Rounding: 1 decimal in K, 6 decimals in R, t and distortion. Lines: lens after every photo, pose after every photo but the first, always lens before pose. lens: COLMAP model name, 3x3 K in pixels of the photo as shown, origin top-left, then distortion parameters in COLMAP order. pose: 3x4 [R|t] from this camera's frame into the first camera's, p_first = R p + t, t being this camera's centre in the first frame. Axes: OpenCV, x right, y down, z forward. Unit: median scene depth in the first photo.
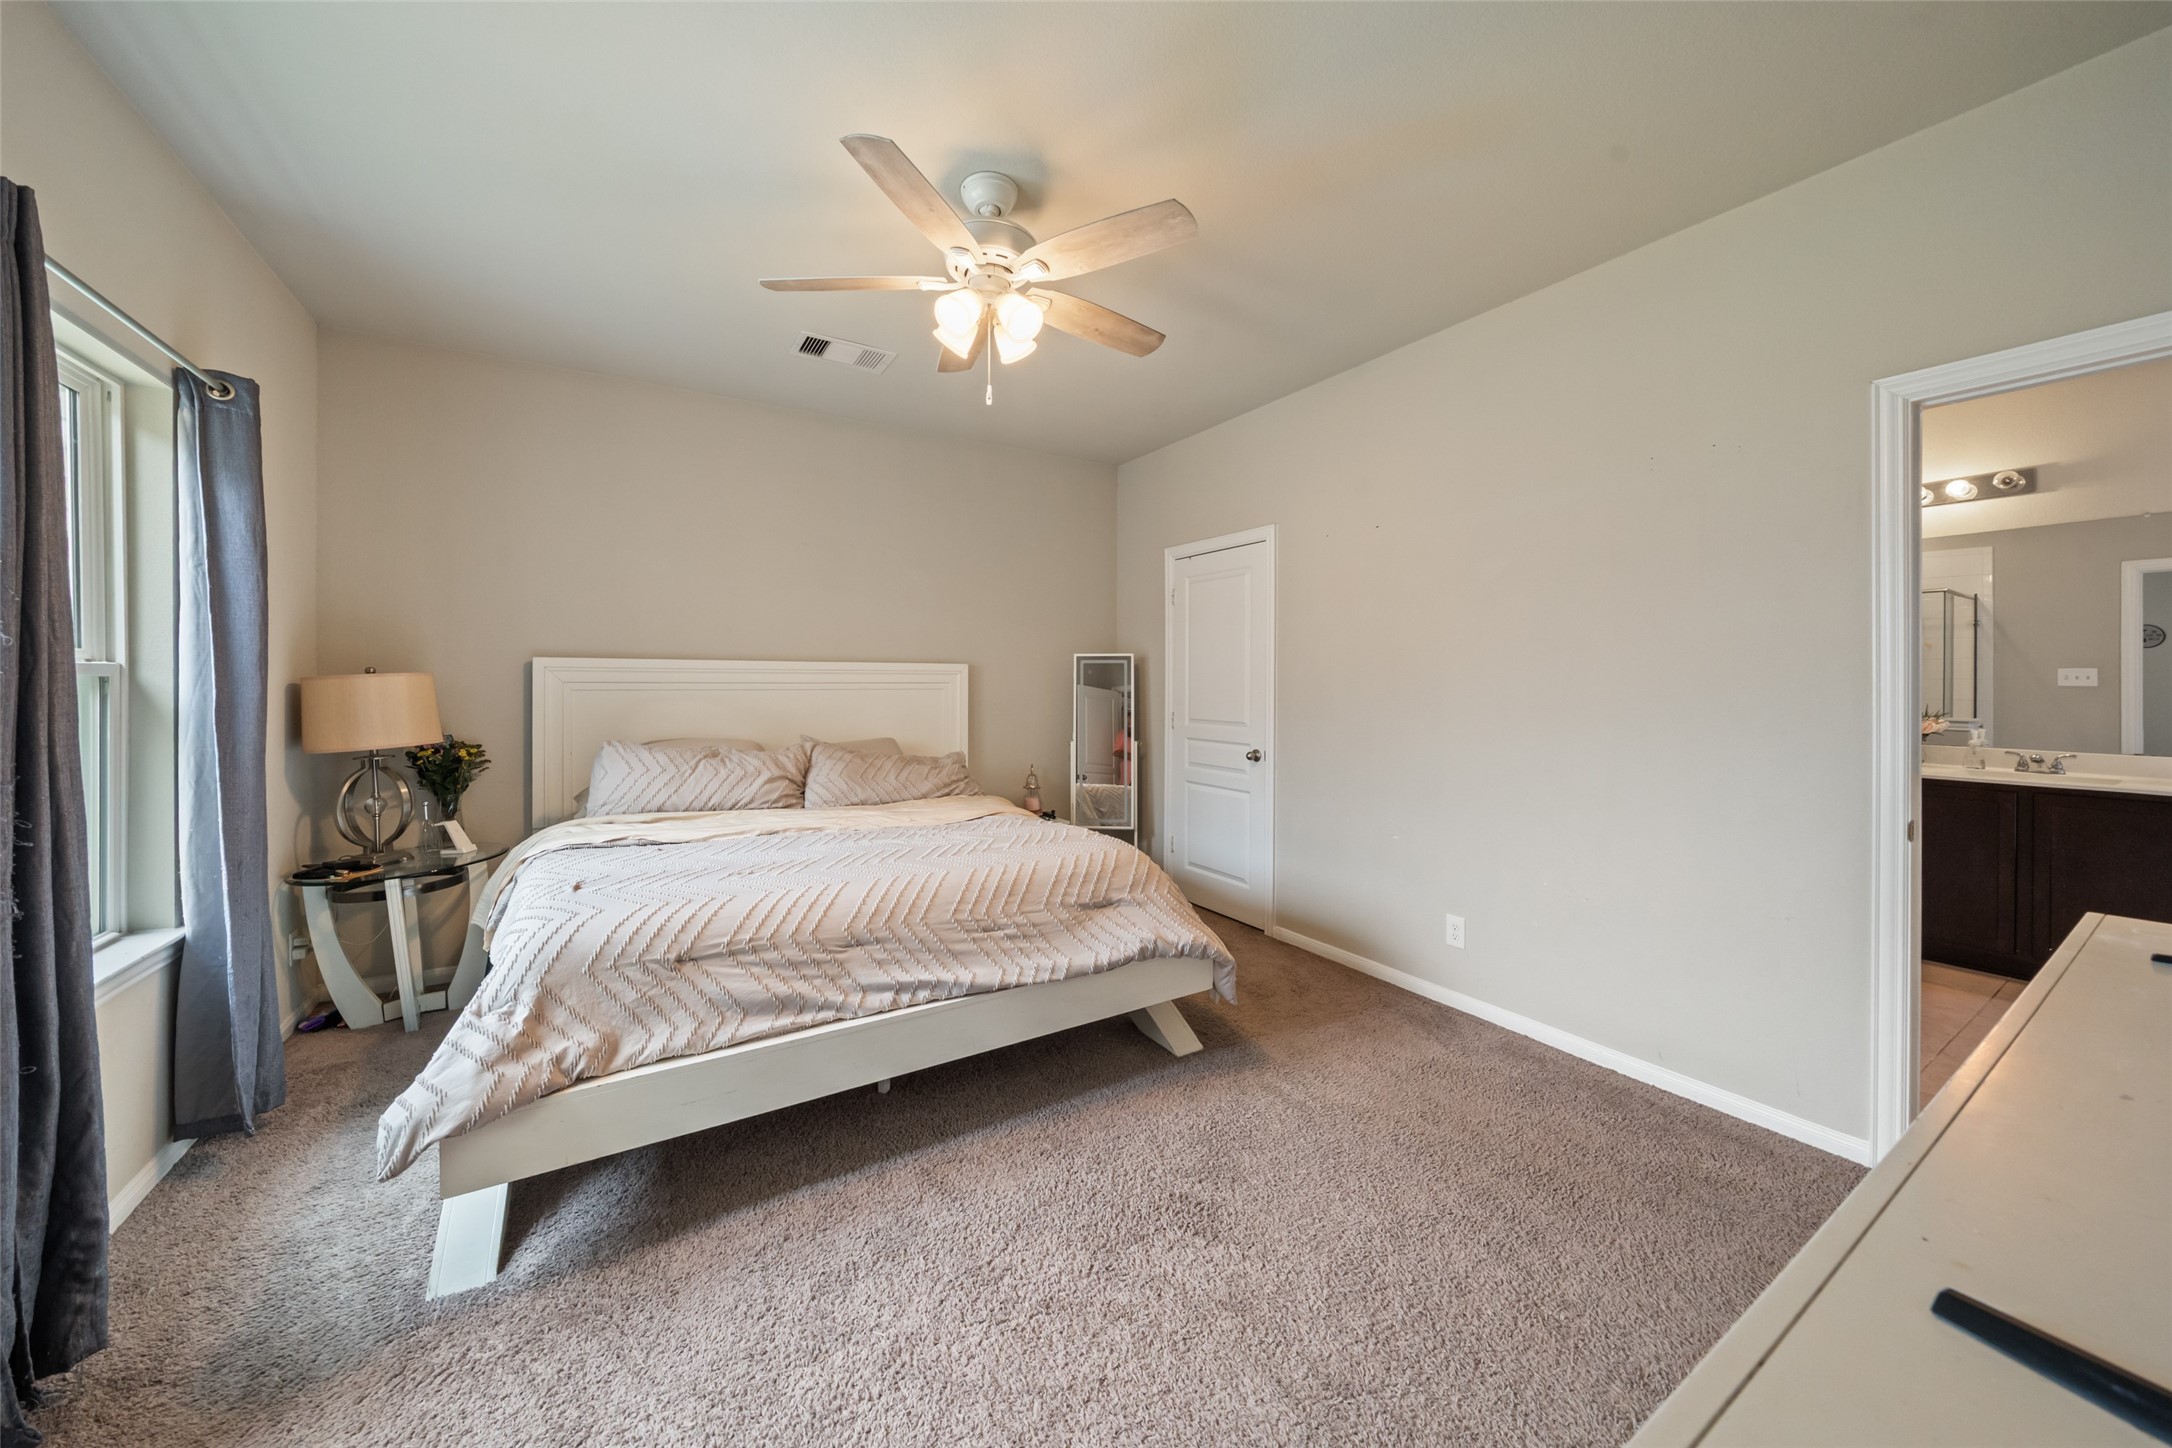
lens RADIAL K [[755.0, 0, 1086.3], [0, 755.0, 699.6], [0, 0, 1]] dist [-0.008353, -0.000049]
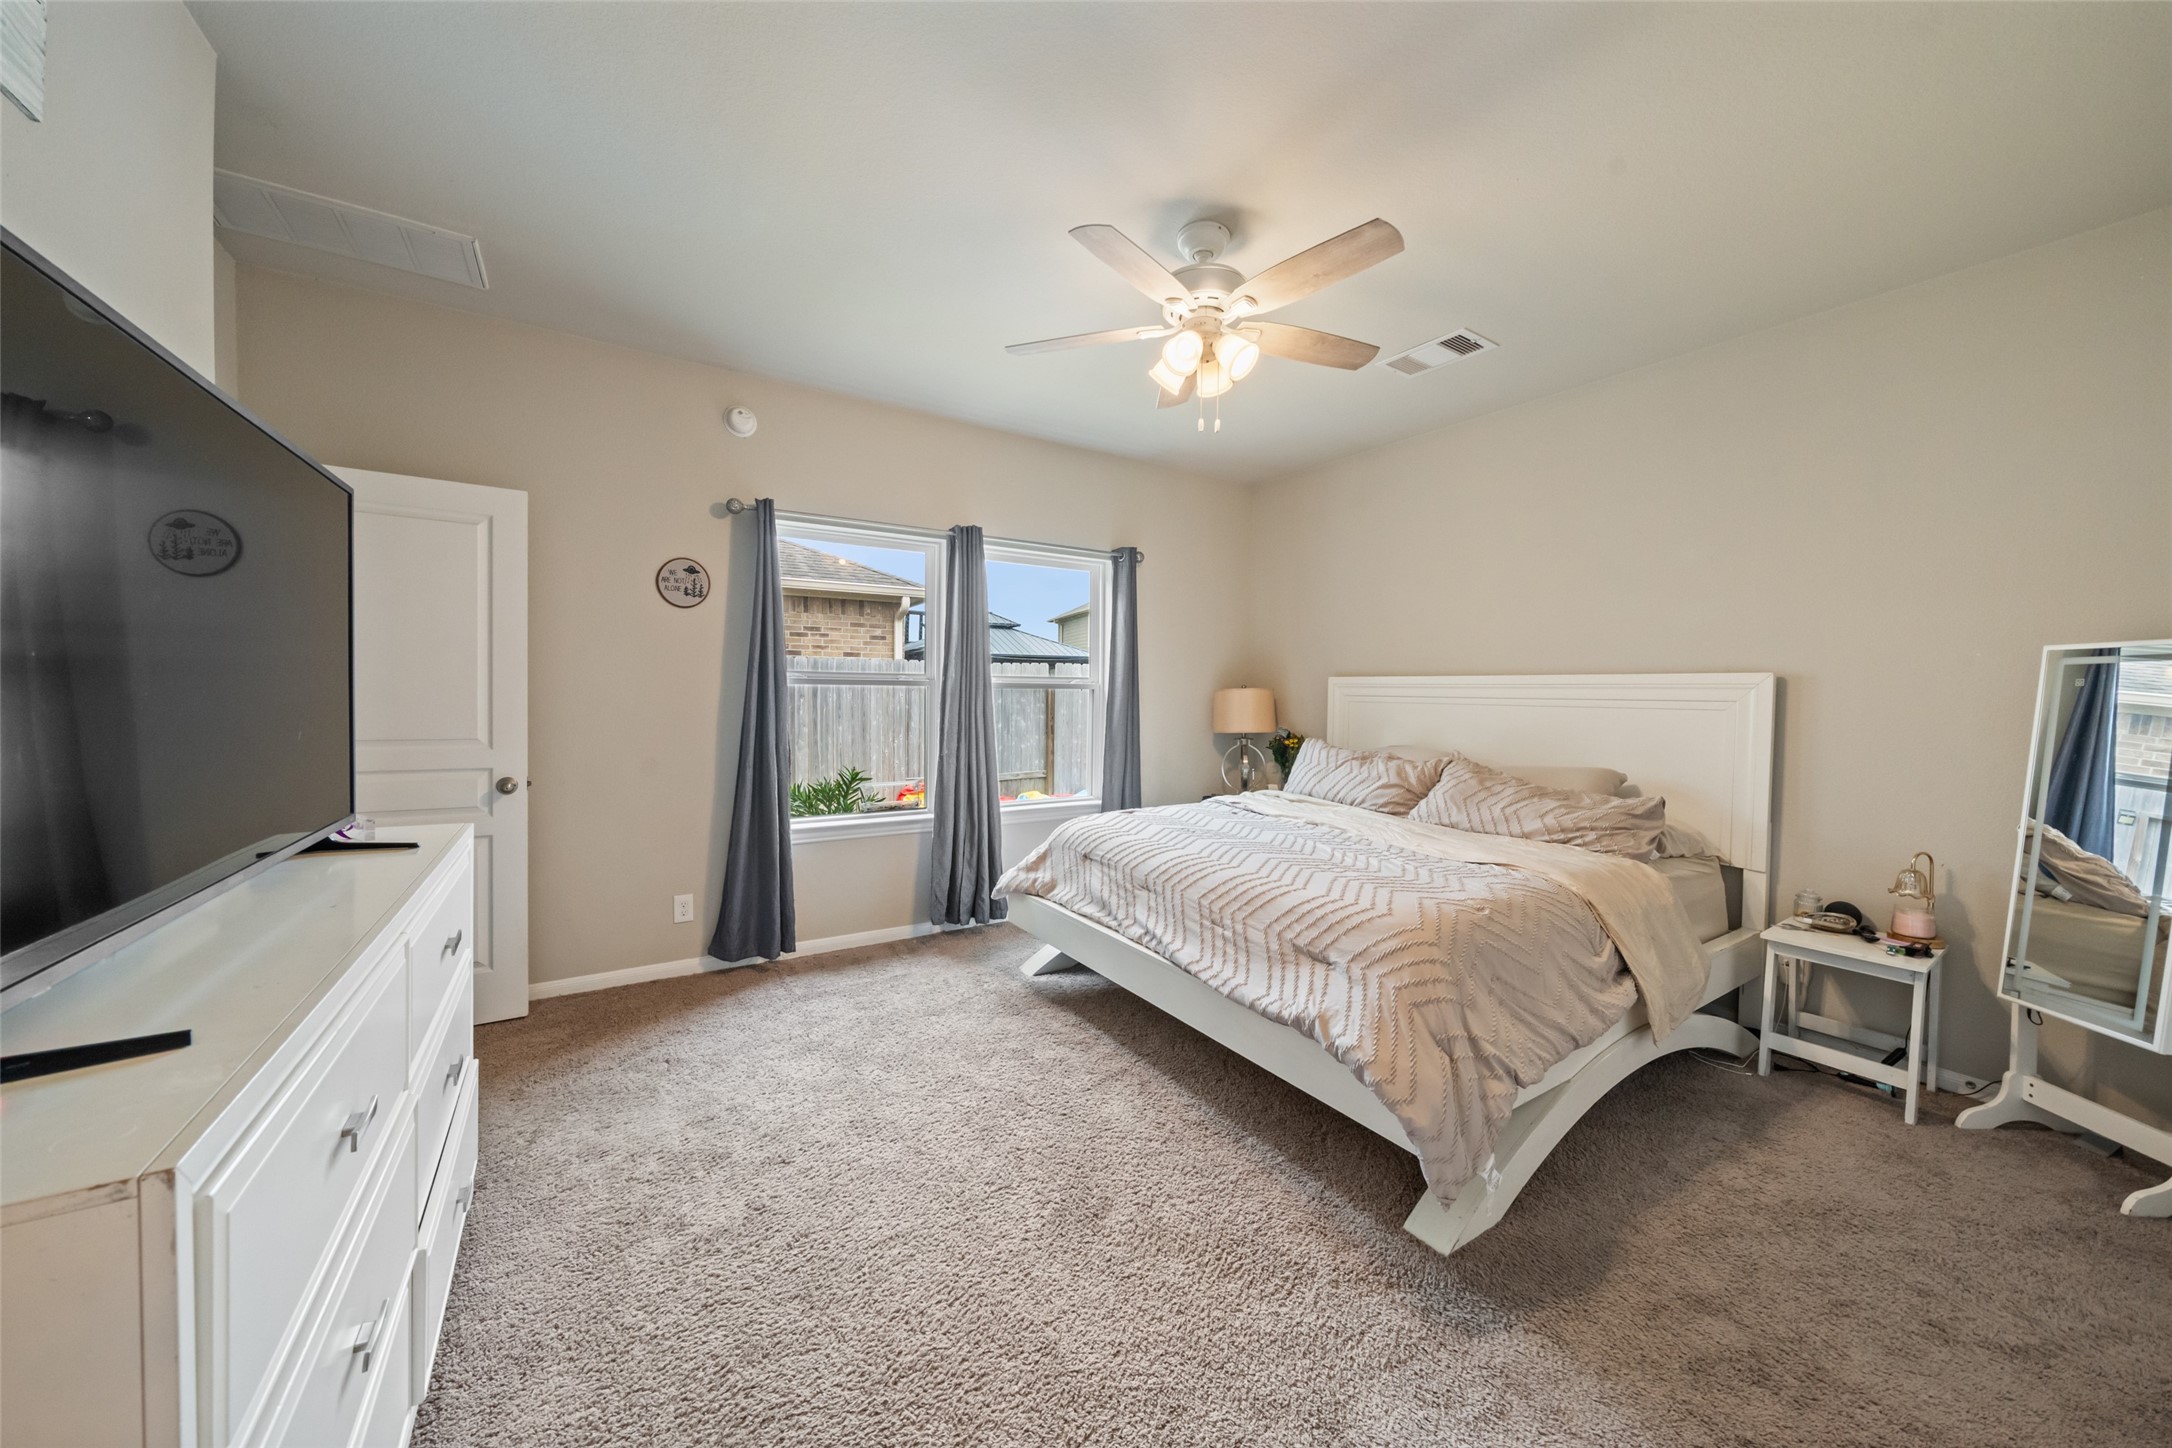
lens RADIAL K [[747.3, 0, 1086.0], [0, 747.3, 724.0], [0, 0, 1]] dist [-0.013018, -0.000038]
pose [[0.016742, 0.040635, -0.999034, 0.945268], [-0.036647, 0.998527, 0.040000, -0.014318], [0.999188, 0.035942, 0.018206, 0.809685]]
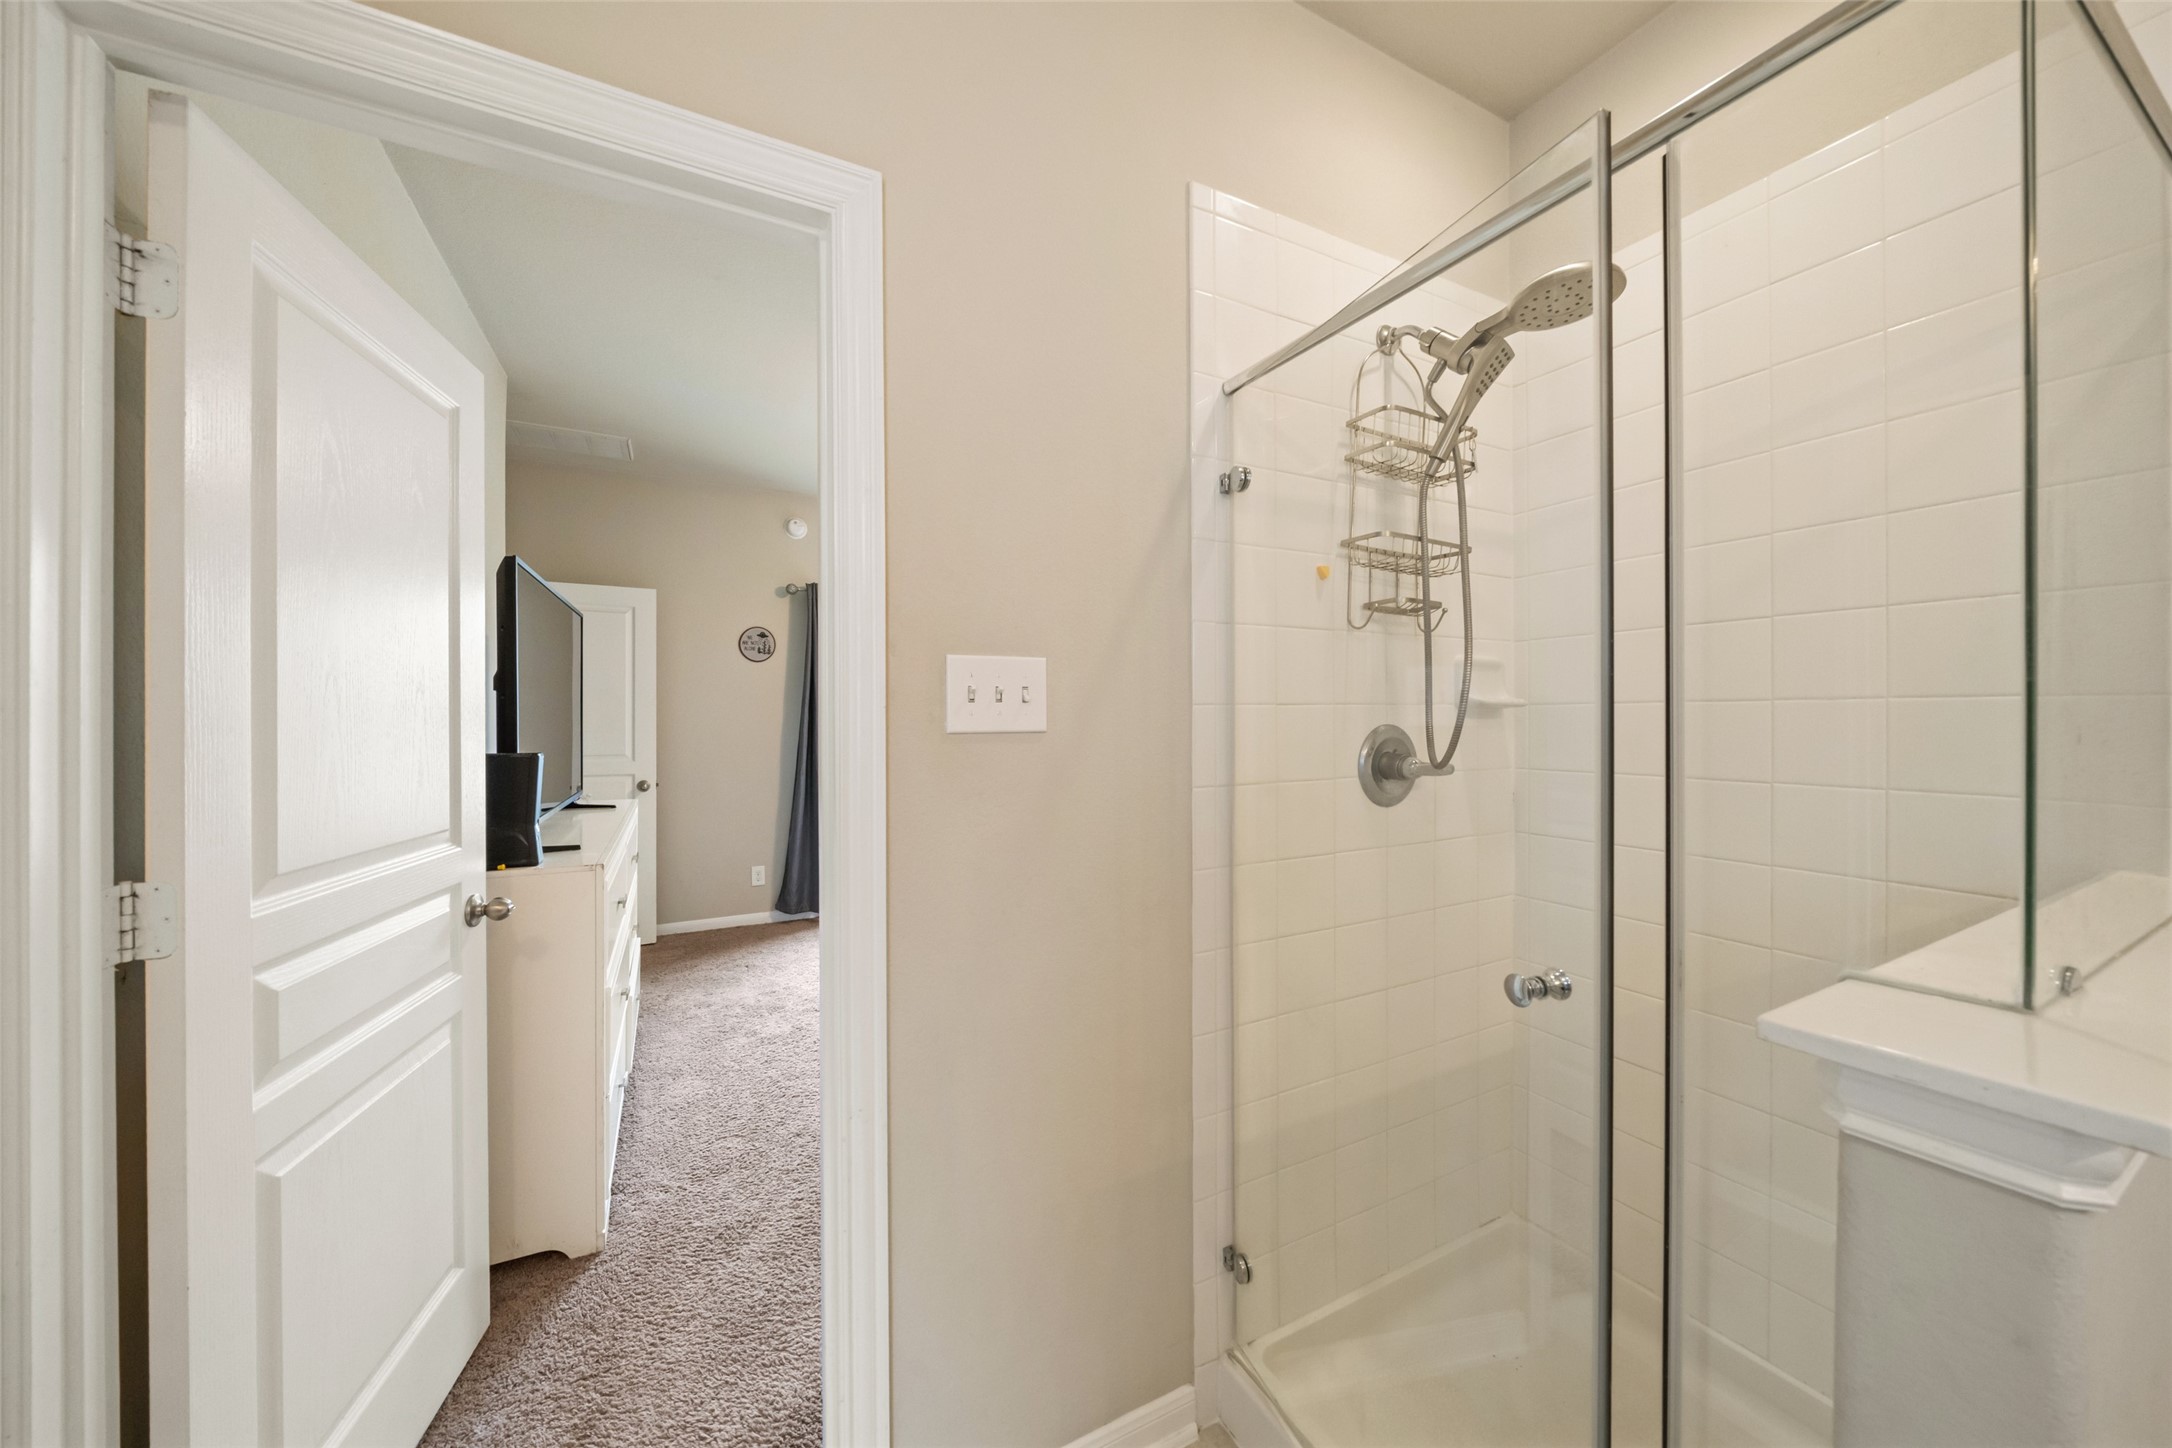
lens RADIAL K [[747.3, 0, 1086.0], [0, 747.3, 724.0], [0, 0, 1]] dist [-0.013018, -0.000038]
pose [[-0.068518, 0.011362, -0.997585, 1.481432], [-0.015991, 0.999794, 0.012486, -0.022493], [0.997522, 0.016808, -0.068323, 1.100846]]
